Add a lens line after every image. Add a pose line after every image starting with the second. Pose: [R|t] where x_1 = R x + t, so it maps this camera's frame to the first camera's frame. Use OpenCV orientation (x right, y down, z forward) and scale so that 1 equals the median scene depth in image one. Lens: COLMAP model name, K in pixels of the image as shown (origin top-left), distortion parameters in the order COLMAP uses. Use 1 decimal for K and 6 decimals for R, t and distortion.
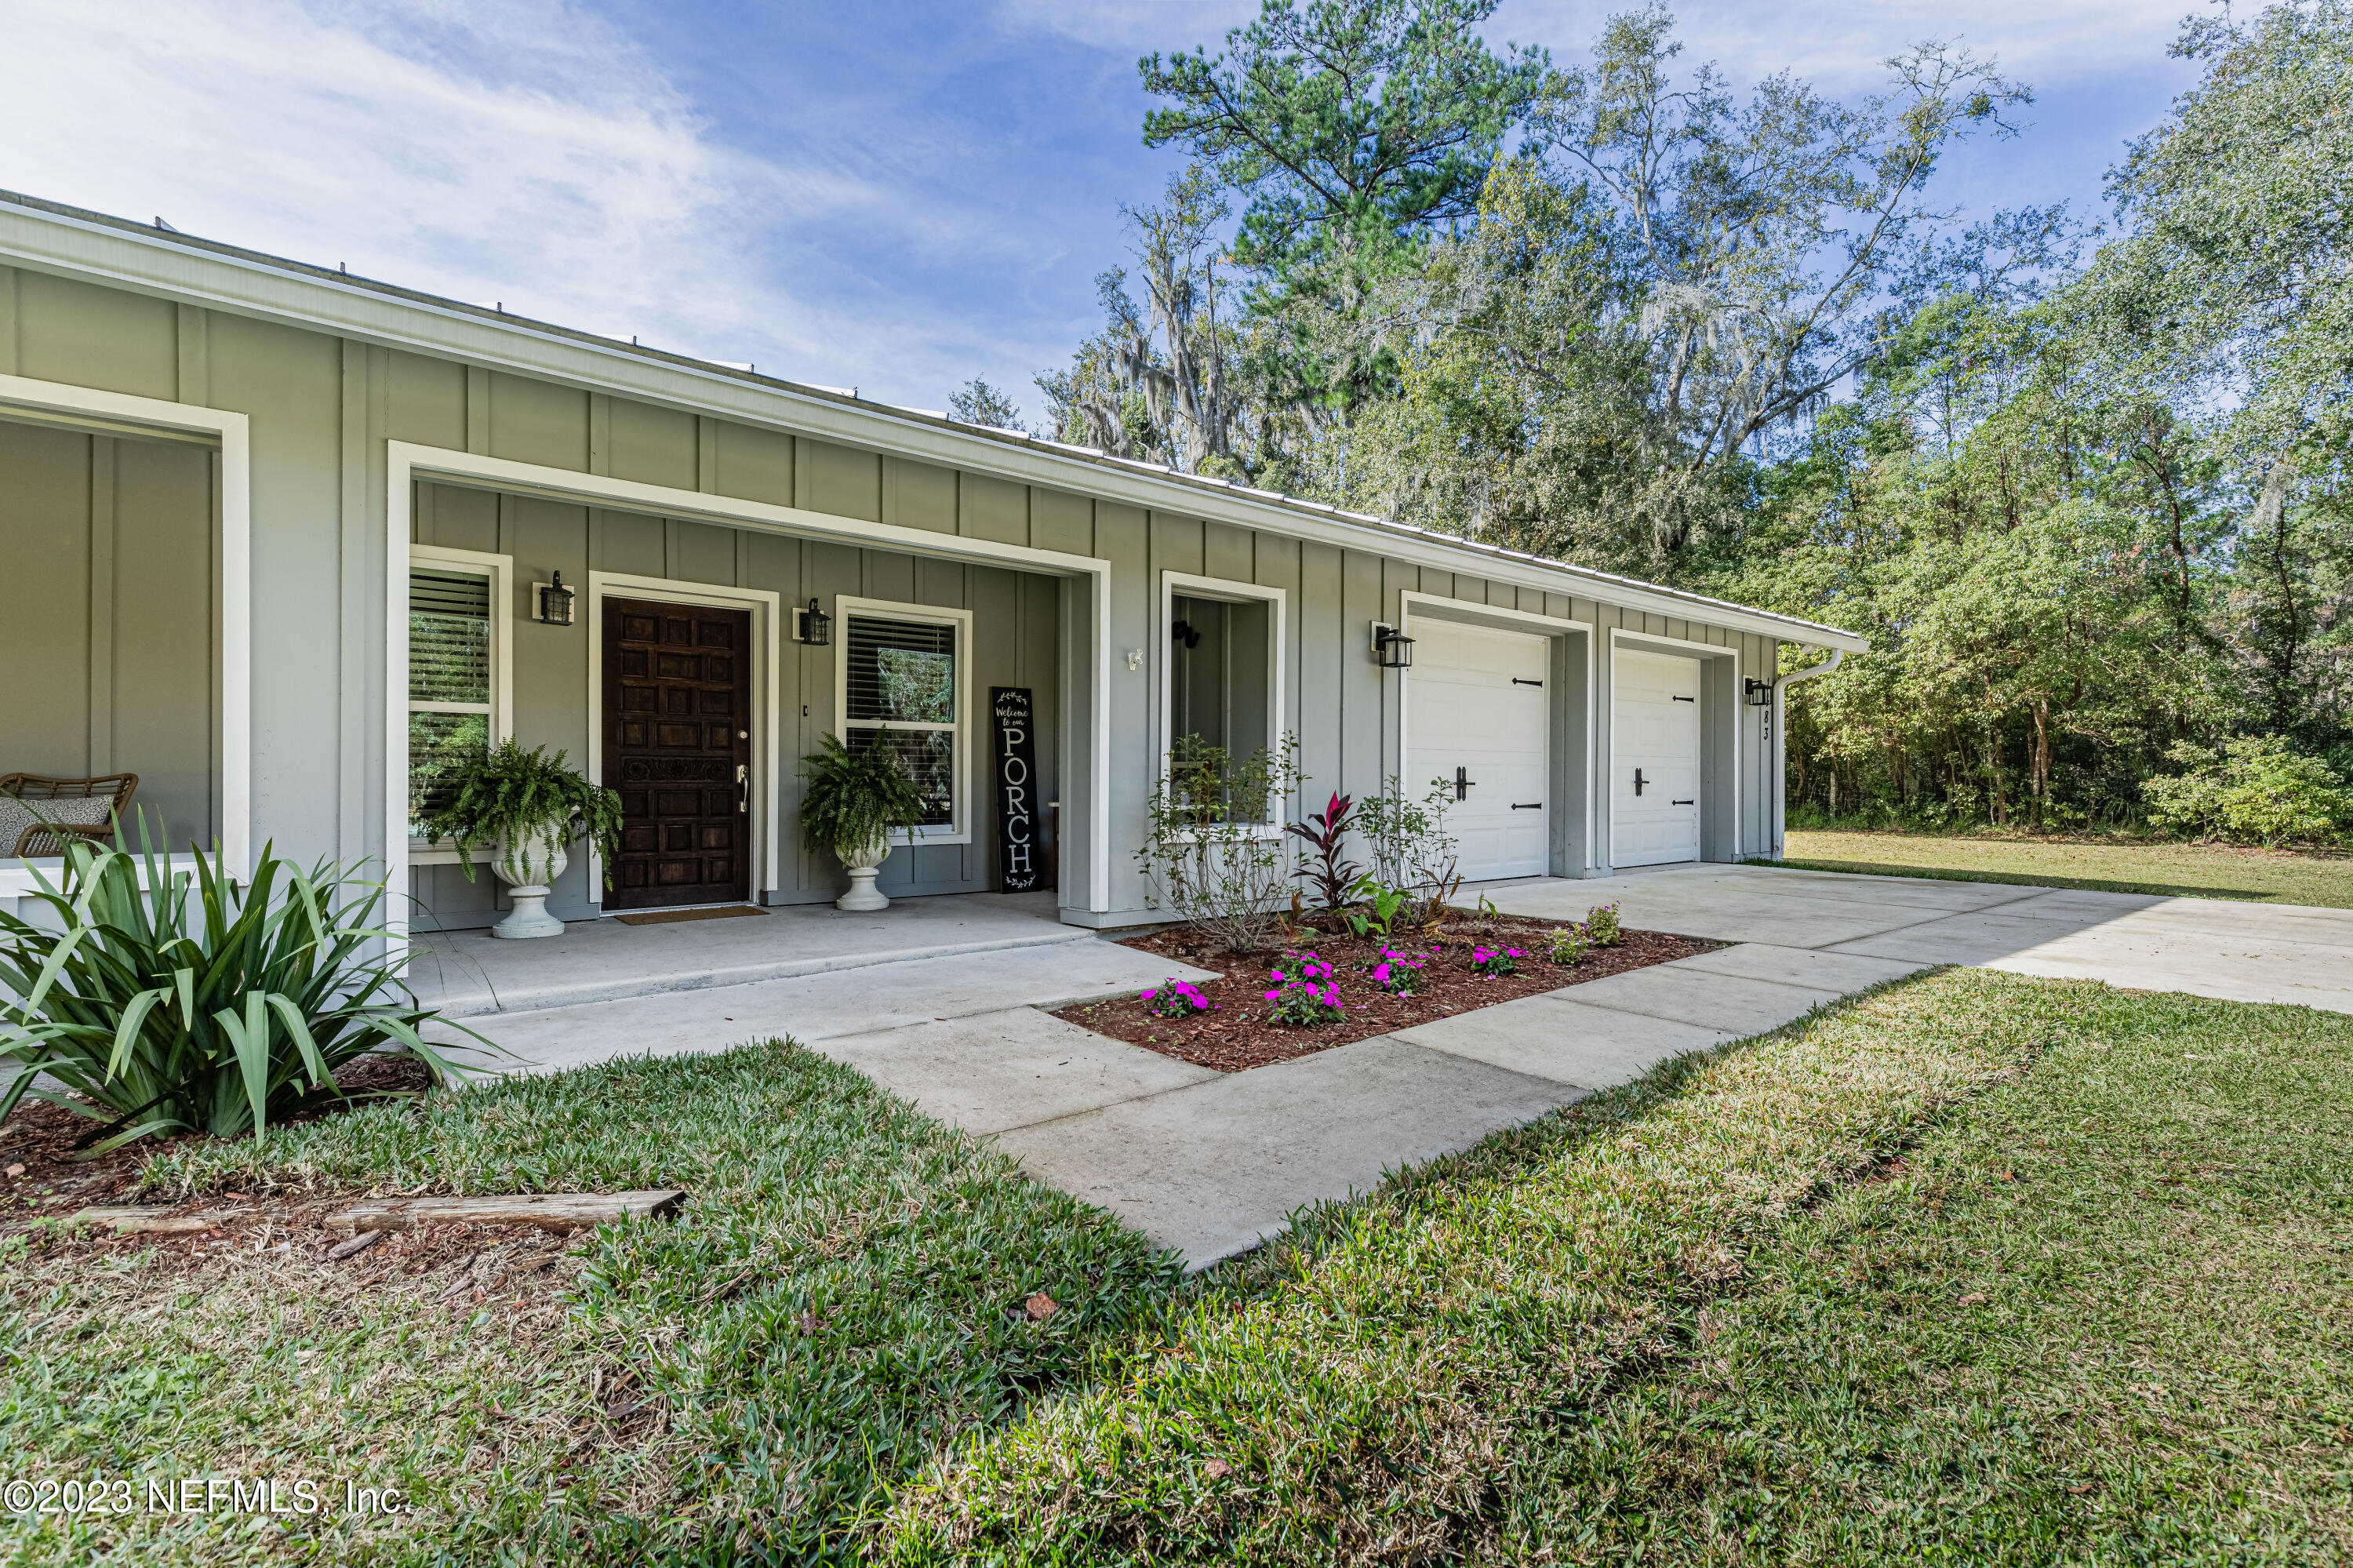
lens RADIAL K [[1074.6, 0, 1179.9], [0, 1074.6, 780.5], [0, 0, 1]] dist [0.015504, -0.000706]
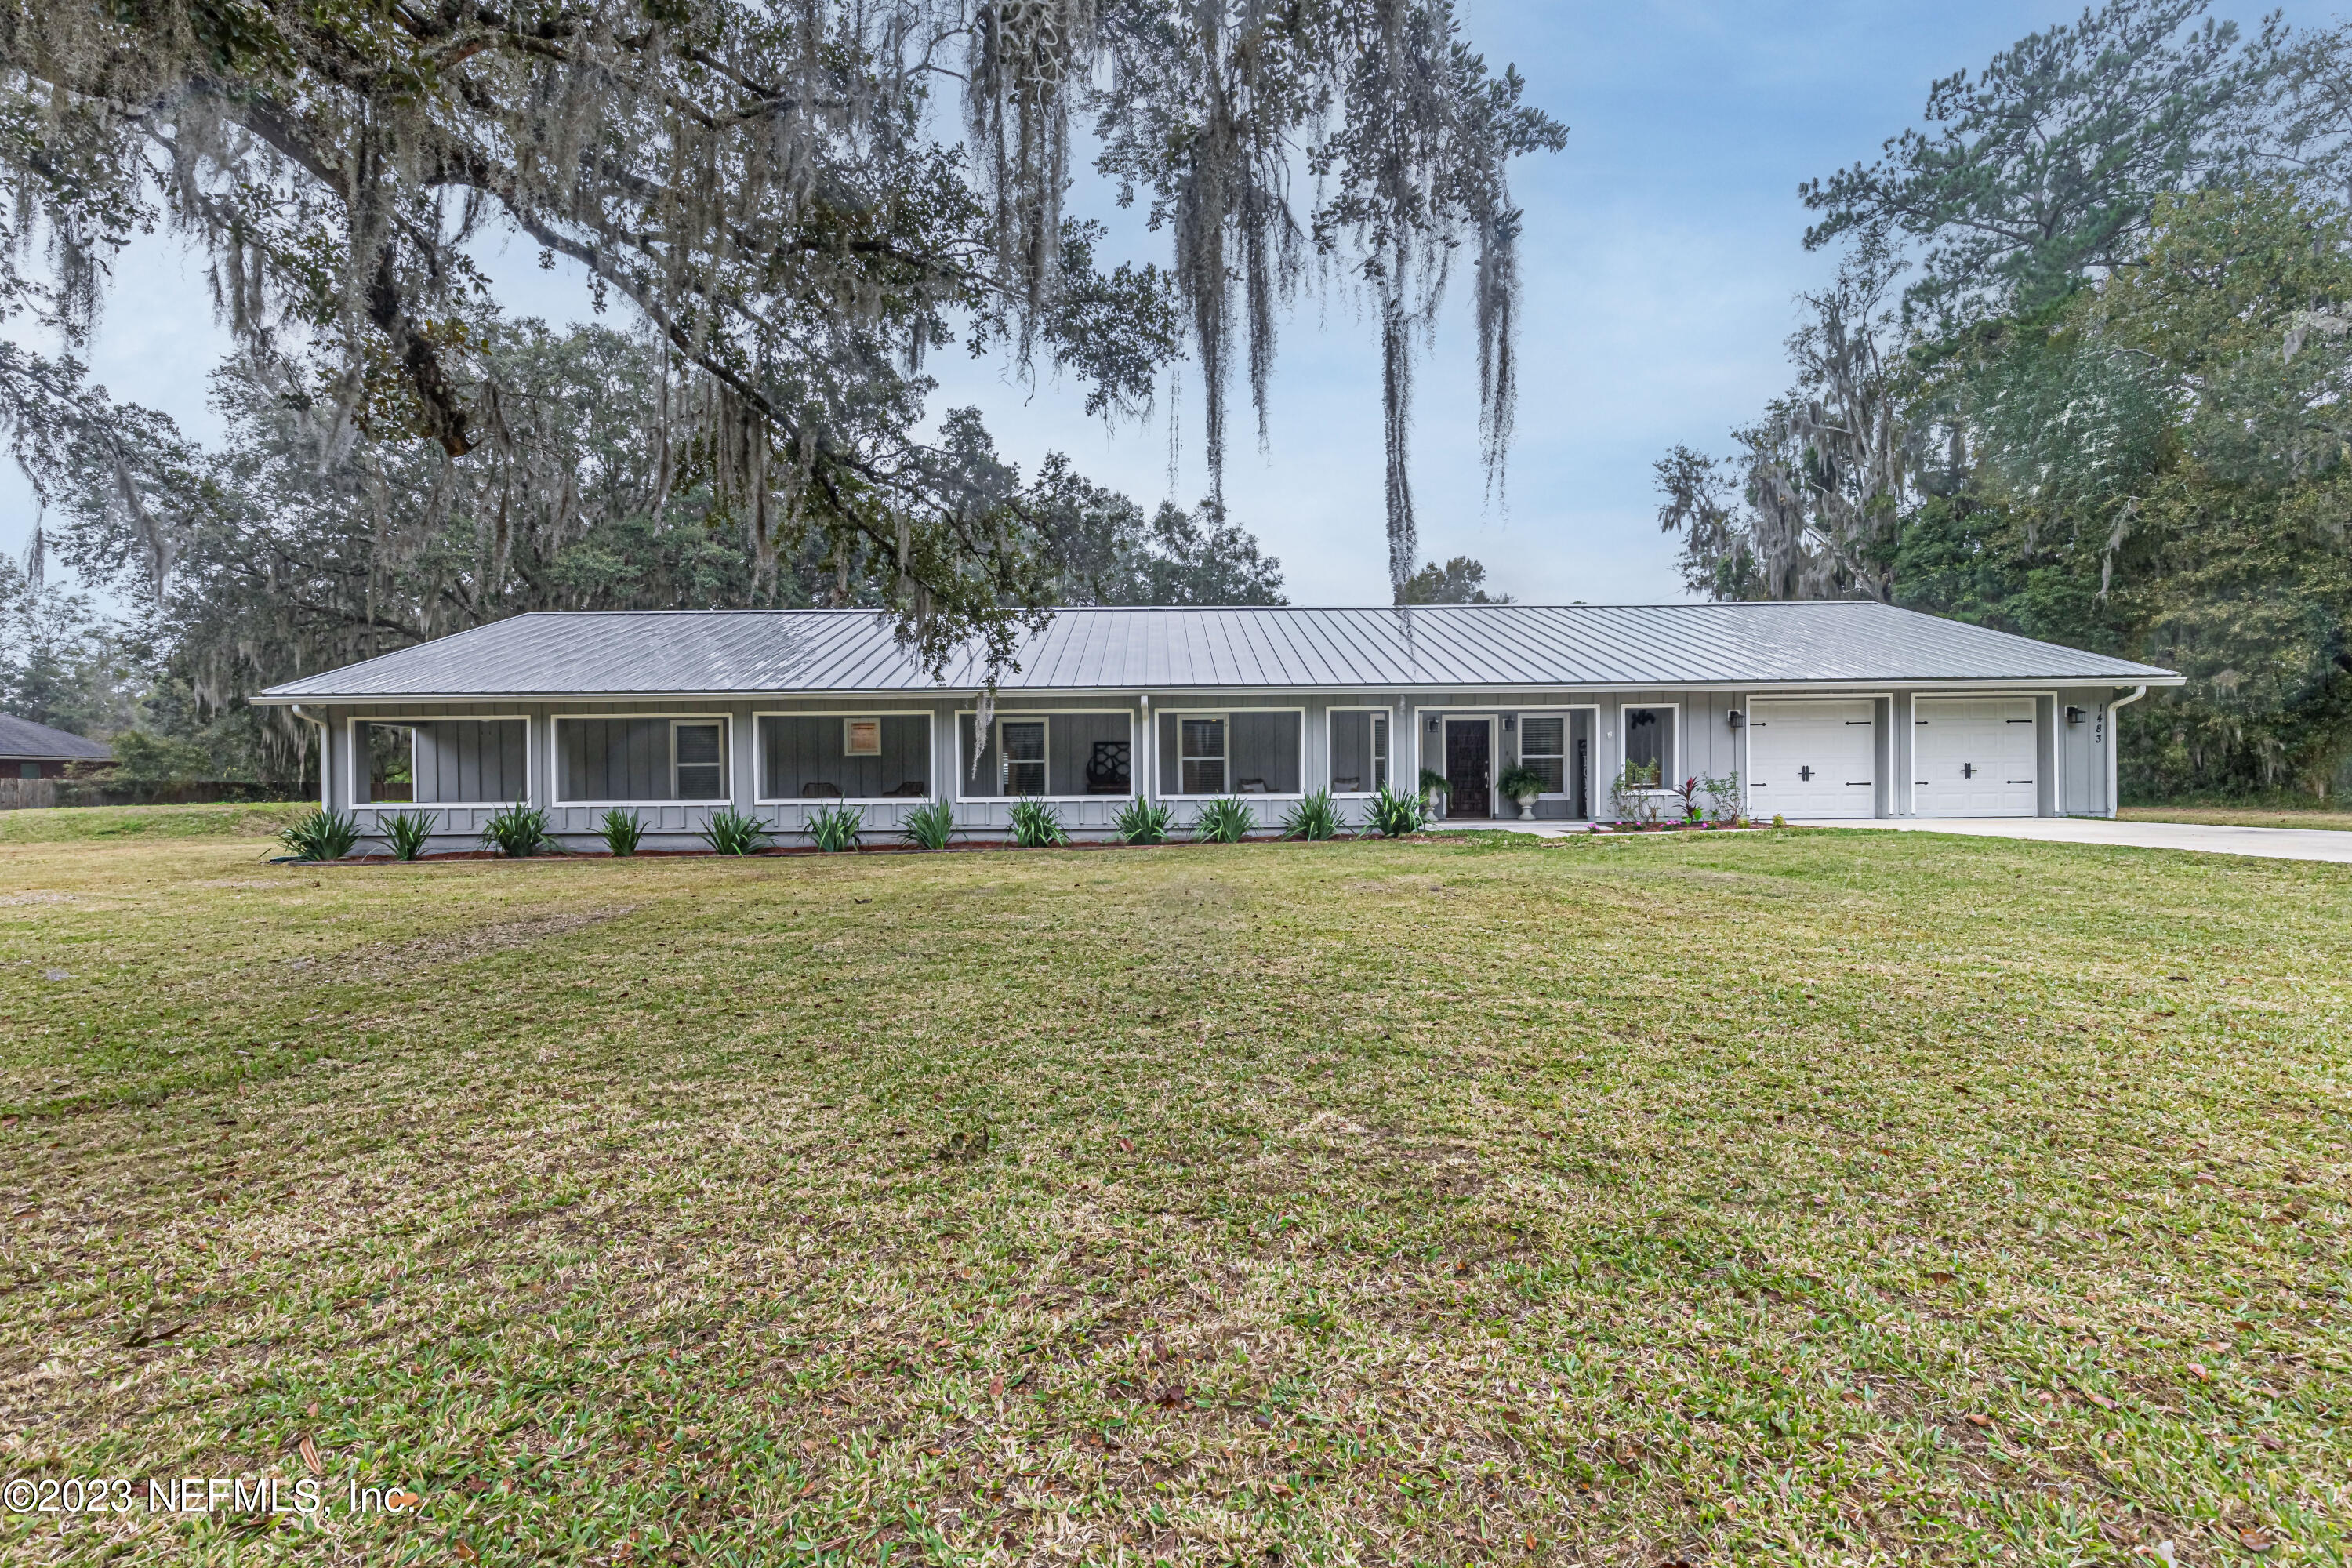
lens RADIAL K [[1074.1, 0, 1184.3], [0, 1074.1, 785.8], [0, 0, 1]] dist [0.015504, -0.000706]
pose [[0.786415, -0.013173, -0.617558, 0.702565], [0.013079, 0.999904, -0.004675, 0.025172], [0.617560, -0.004401, 0.786511, -1.692732]]
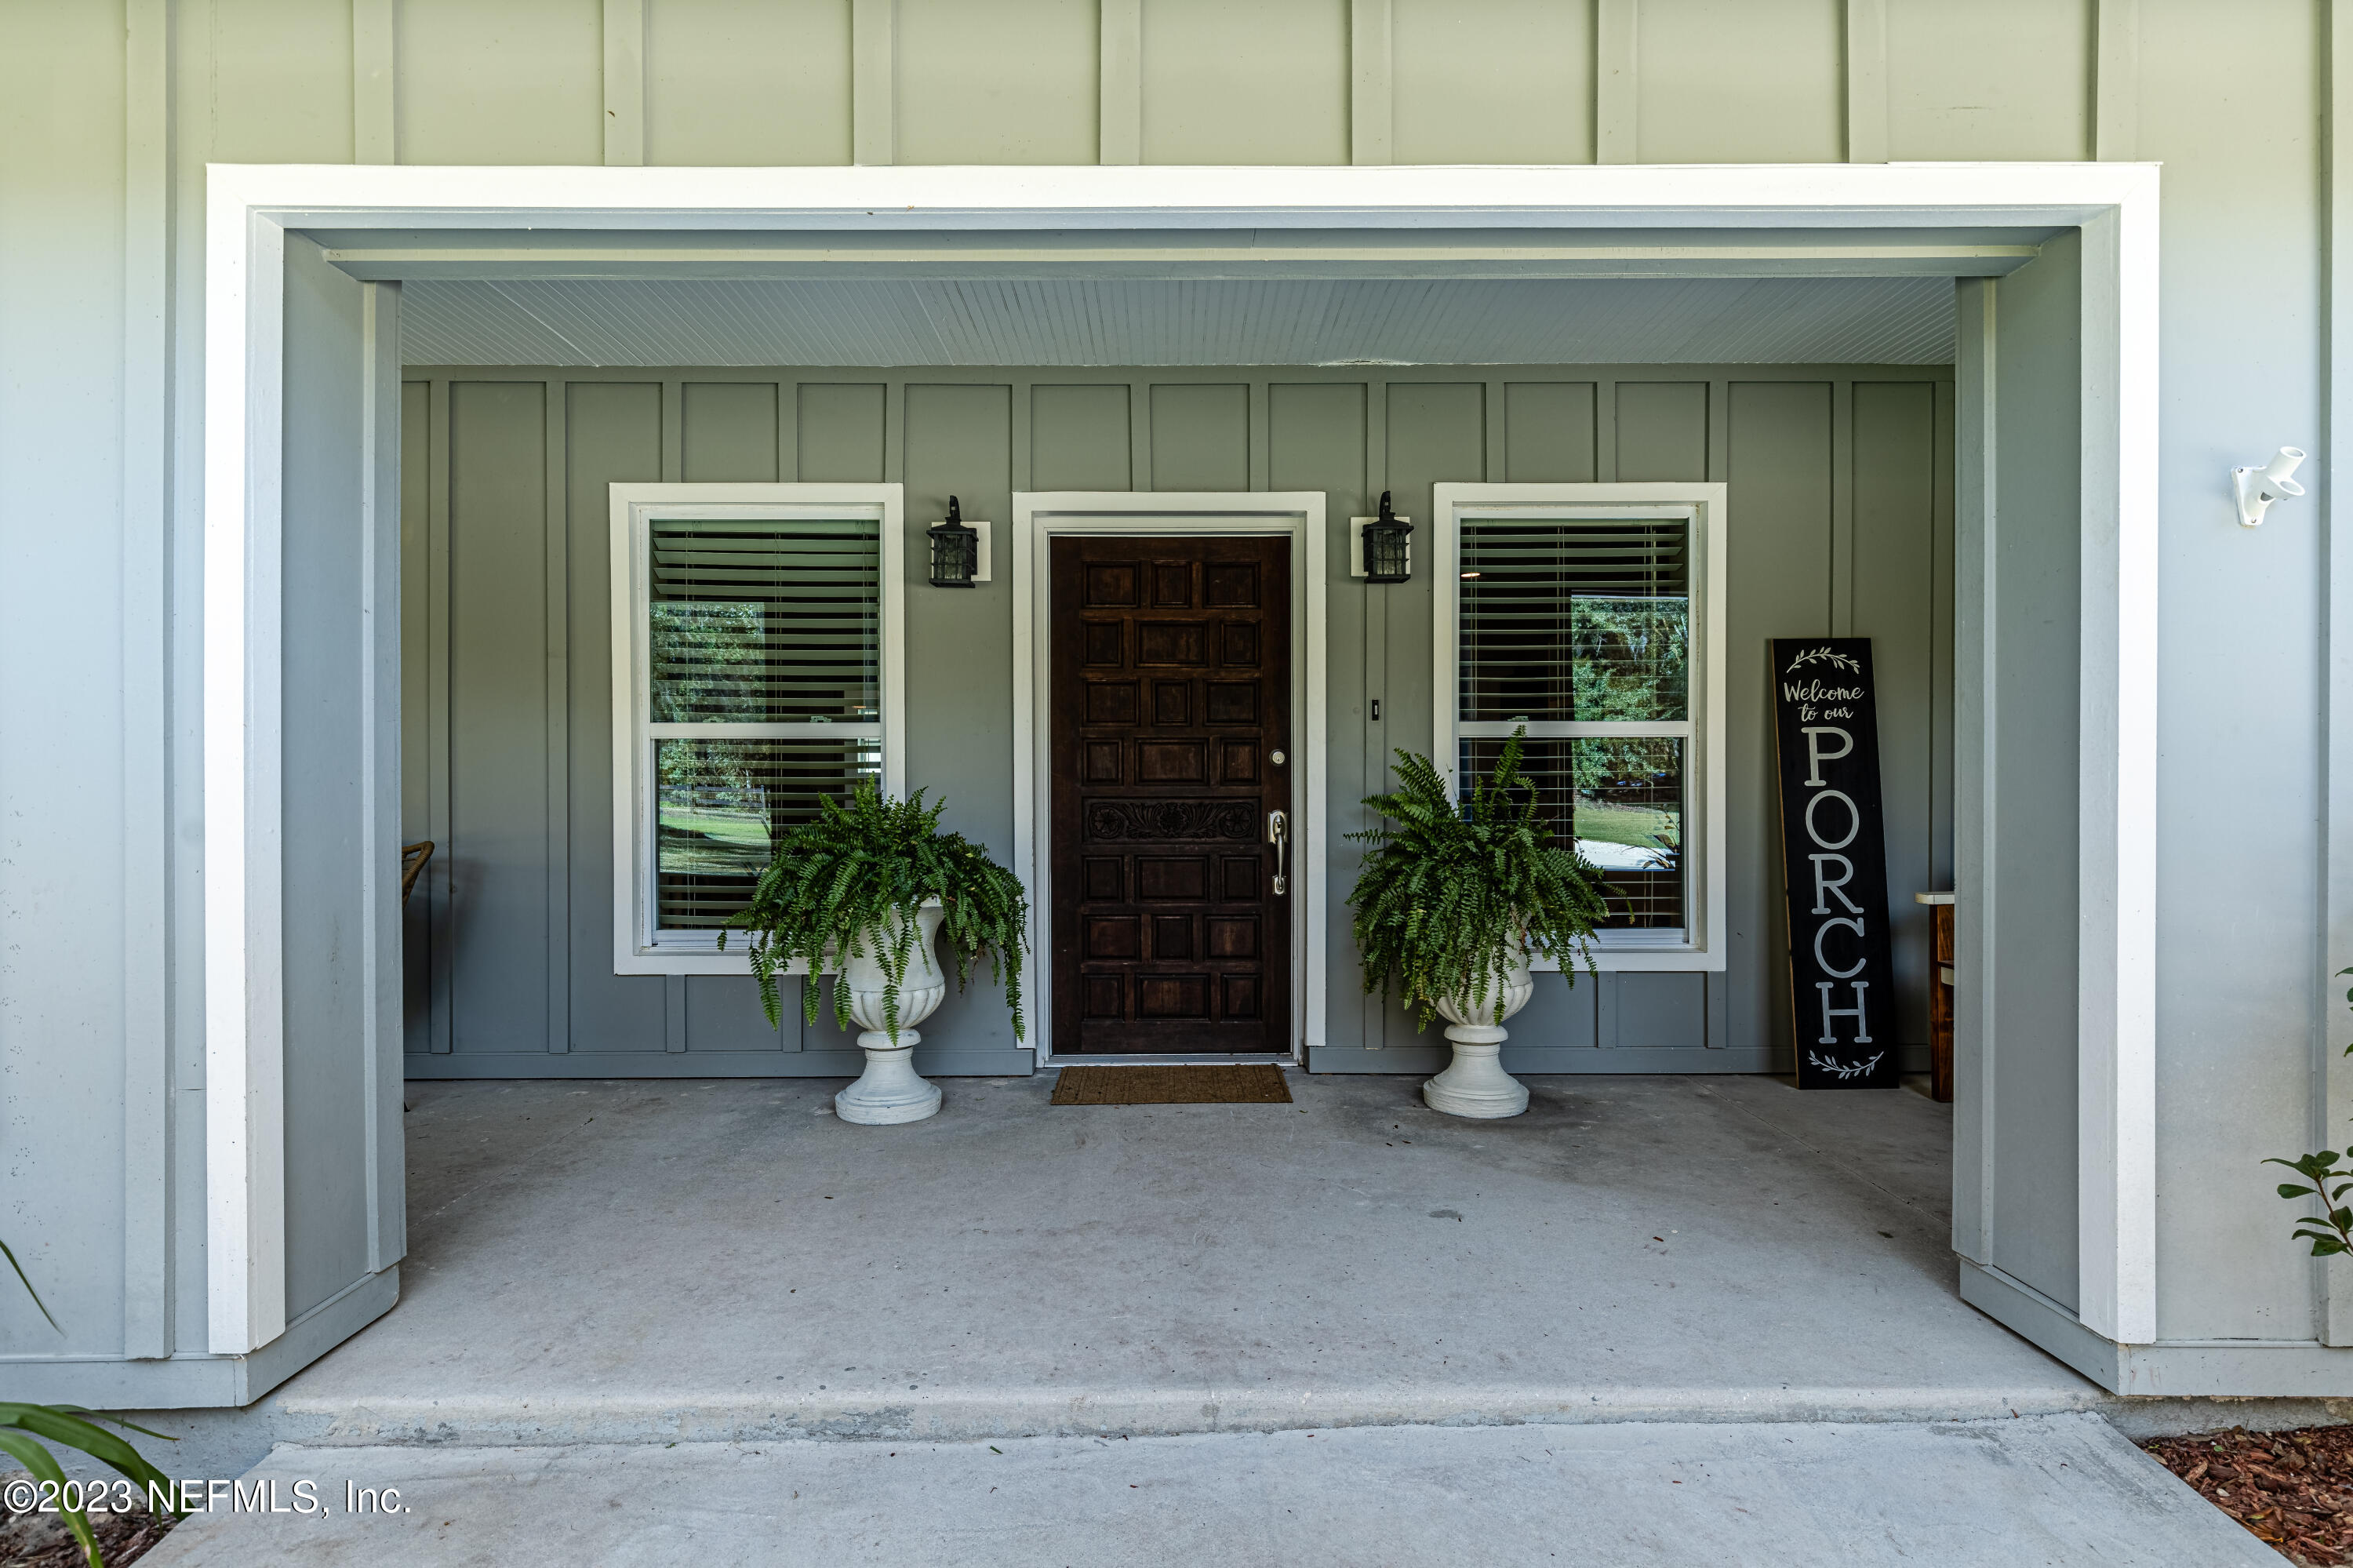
lens RADIAL K [[1180.1, 0, 1169.9], [0, 1180.1, 783.5], [0, 0, 1]] dist [0.000013, 0.003018]
pose [[0.774319, -0.004228, -0.632782, -0.053840], [0.007066, 0.999973, 0.001964, -0.027486], [0.632757, -0.005992, 0.774328, 0.440240]]
